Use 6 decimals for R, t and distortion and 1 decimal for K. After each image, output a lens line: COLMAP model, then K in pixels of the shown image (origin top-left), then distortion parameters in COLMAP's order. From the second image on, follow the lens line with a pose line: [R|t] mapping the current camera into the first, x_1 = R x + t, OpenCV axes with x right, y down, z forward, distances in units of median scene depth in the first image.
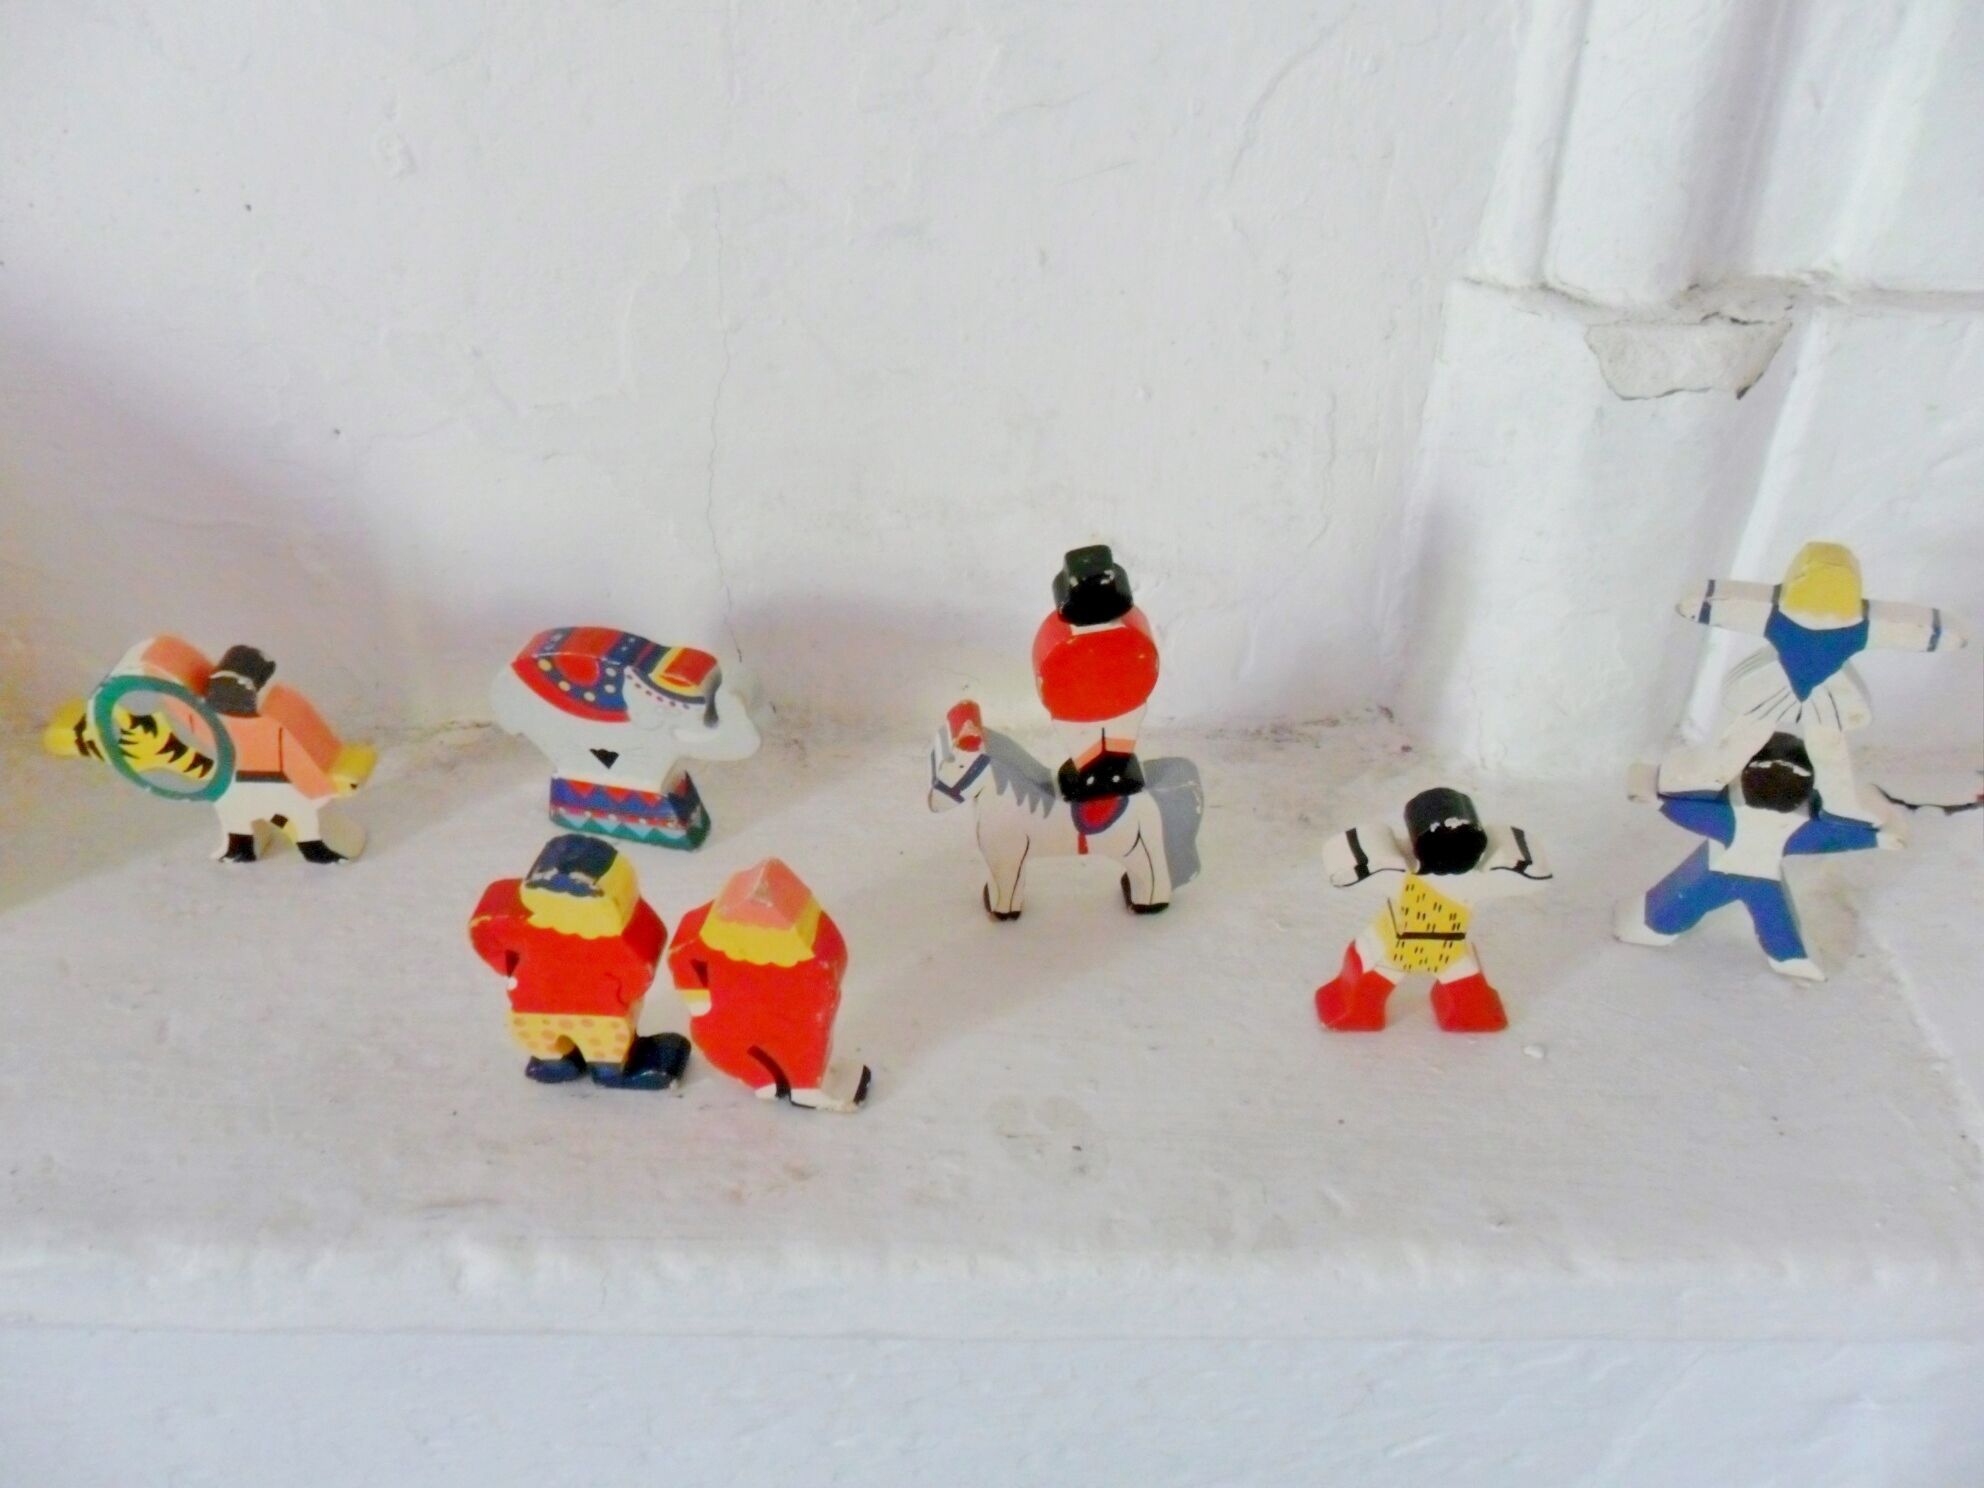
lens RADIAL K [[1602.4, 0, 992.4], [0, 1602.4, 748.2], [0, 0, 1]] dist [-0.032223, 0.027257]
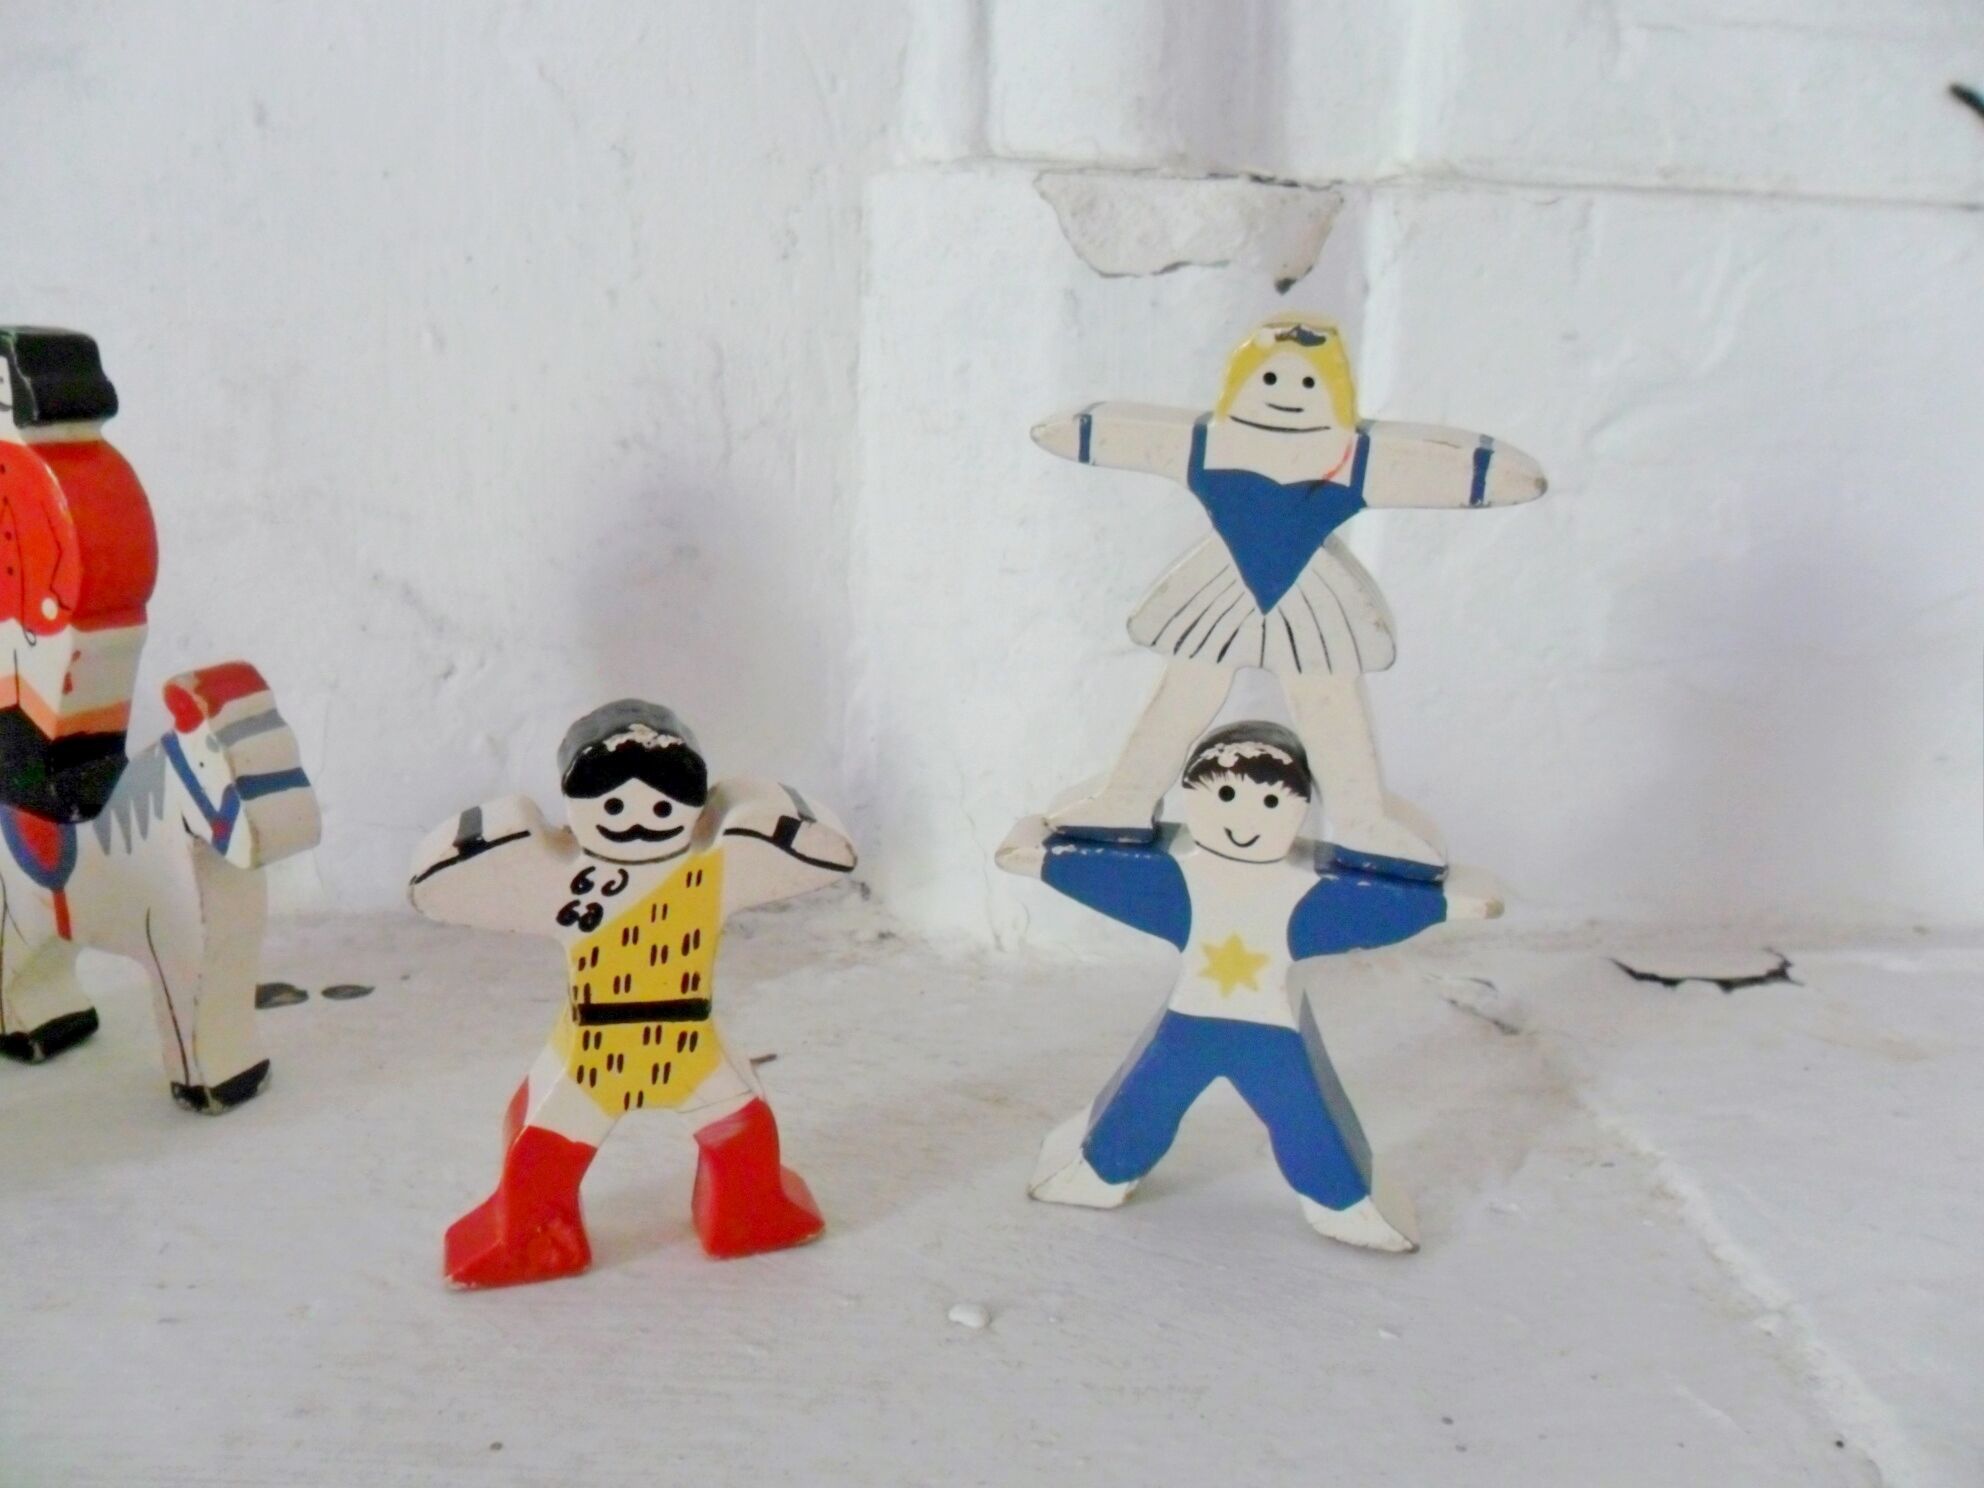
lens RADIAL K [[1602.4, 0, 992.1], [0, 1602.4, 747.6], [0, 0, 1]] dist [-0.032223, 0.027257]
pose [[0.996156, 0.016869, 0.085954, 0.291698], [0.018500, 0.918629, -0.394688, 0.215324], [-0.085618, 0.394761, 0.914786, 0.469055]]
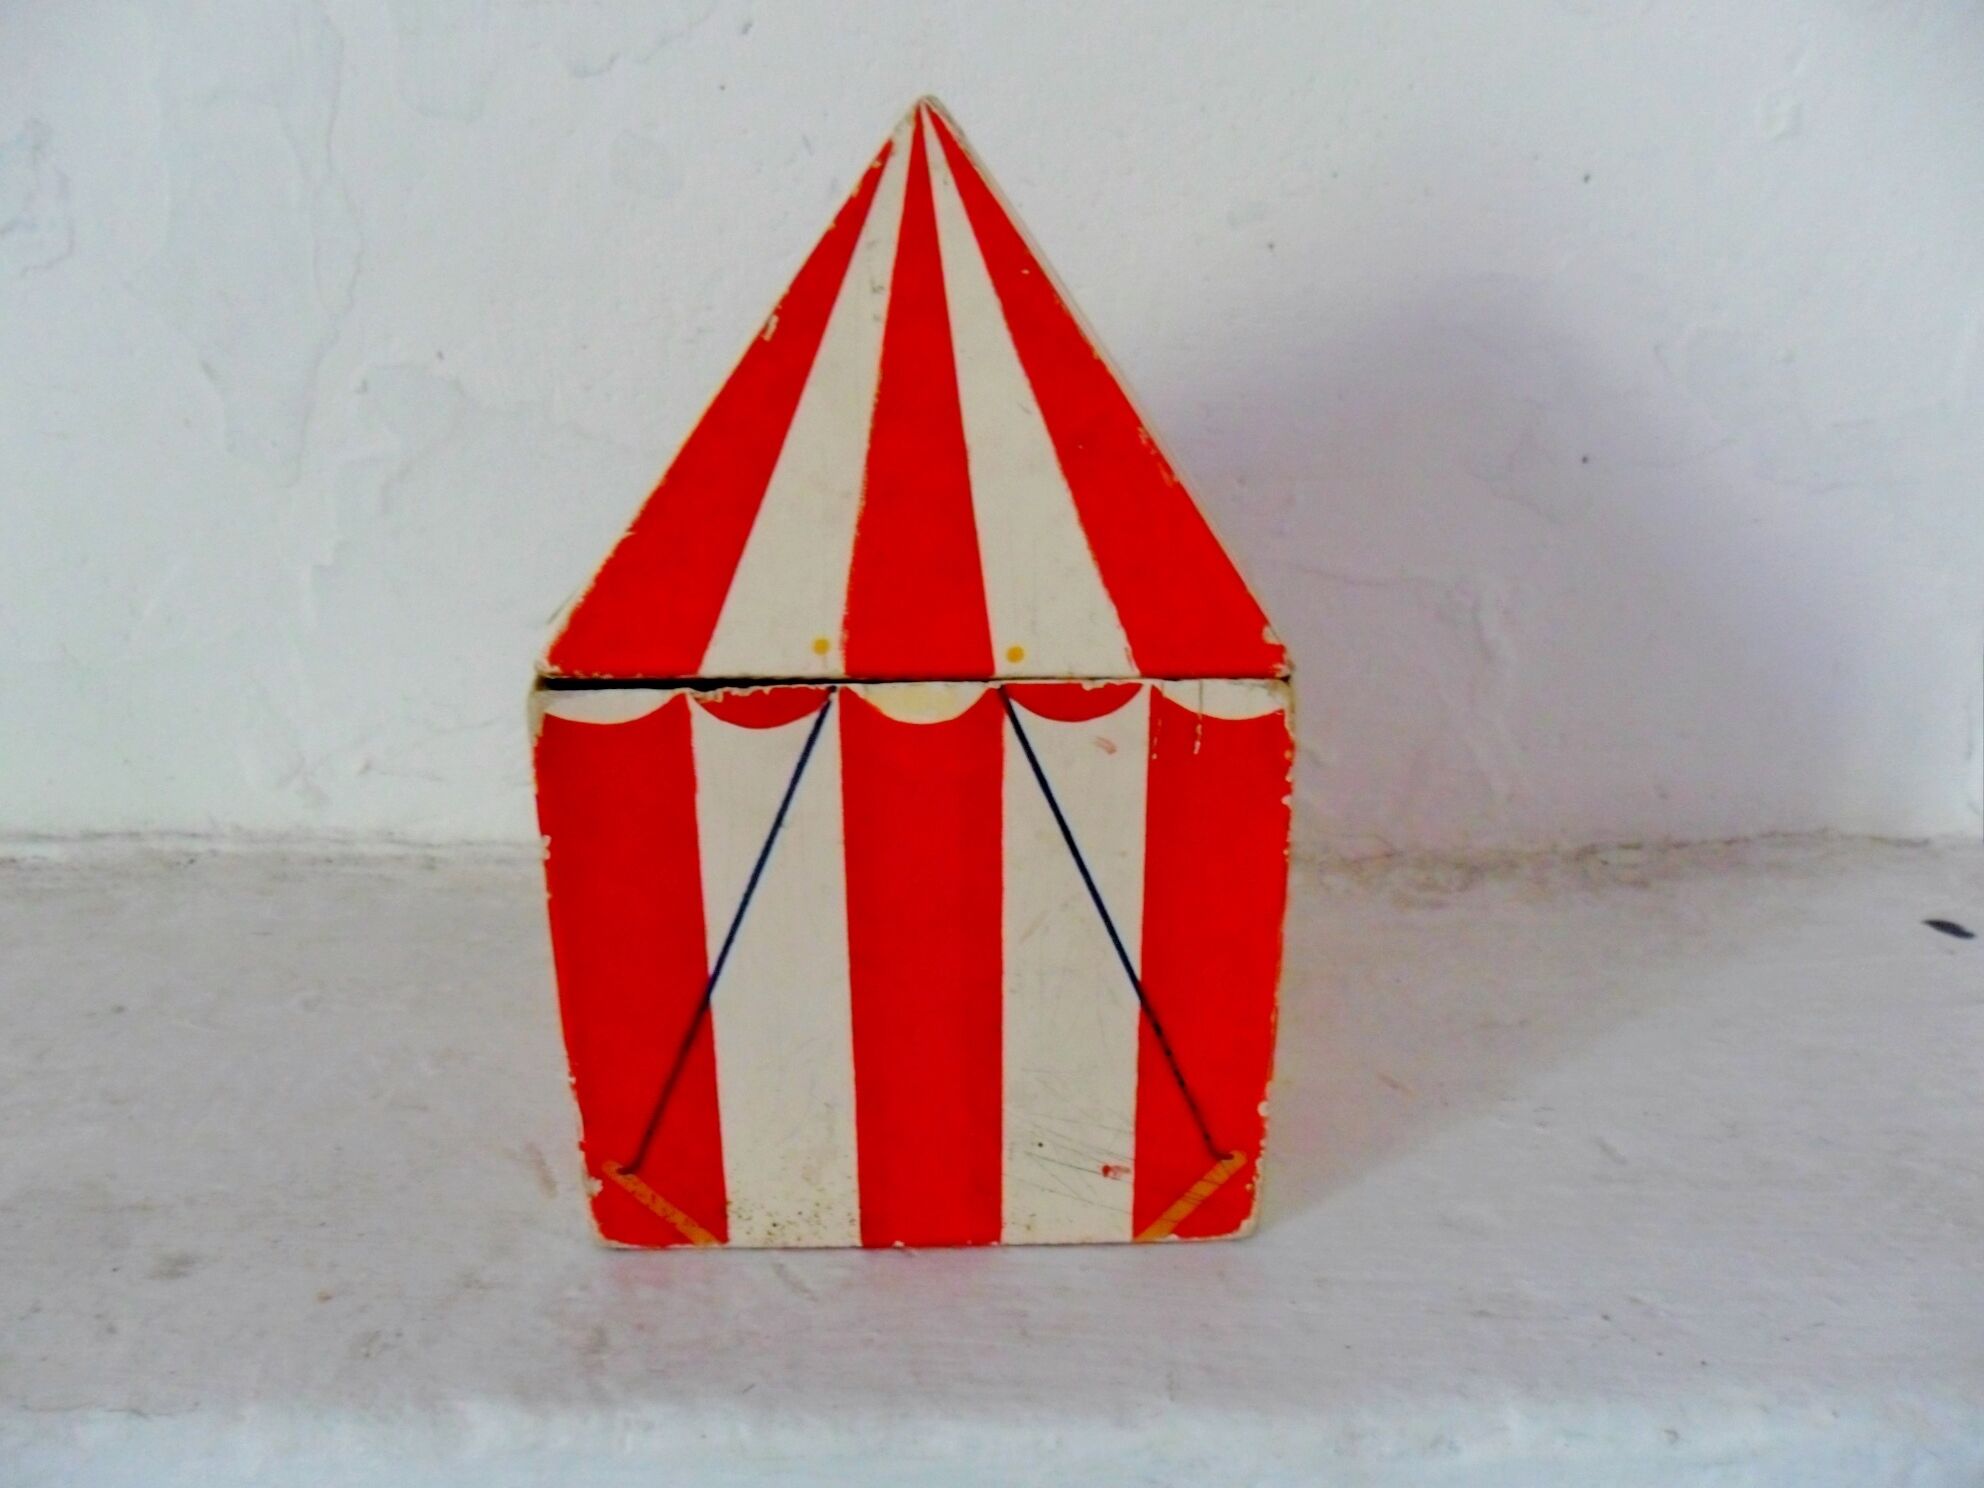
lens RADIAL K [[1602.4, 0, 990.4], [0, 1602.4, 744.1], [0, 0, 1]] dist [-0.032223, 0.027257]
pose [[0.999963, -0.005867, 0.006292, -0.800495], [0.007441, 0.956908, -0.290297, 0.207323], [-0.004318, 0.290333, 0.956916, 0.256129]]
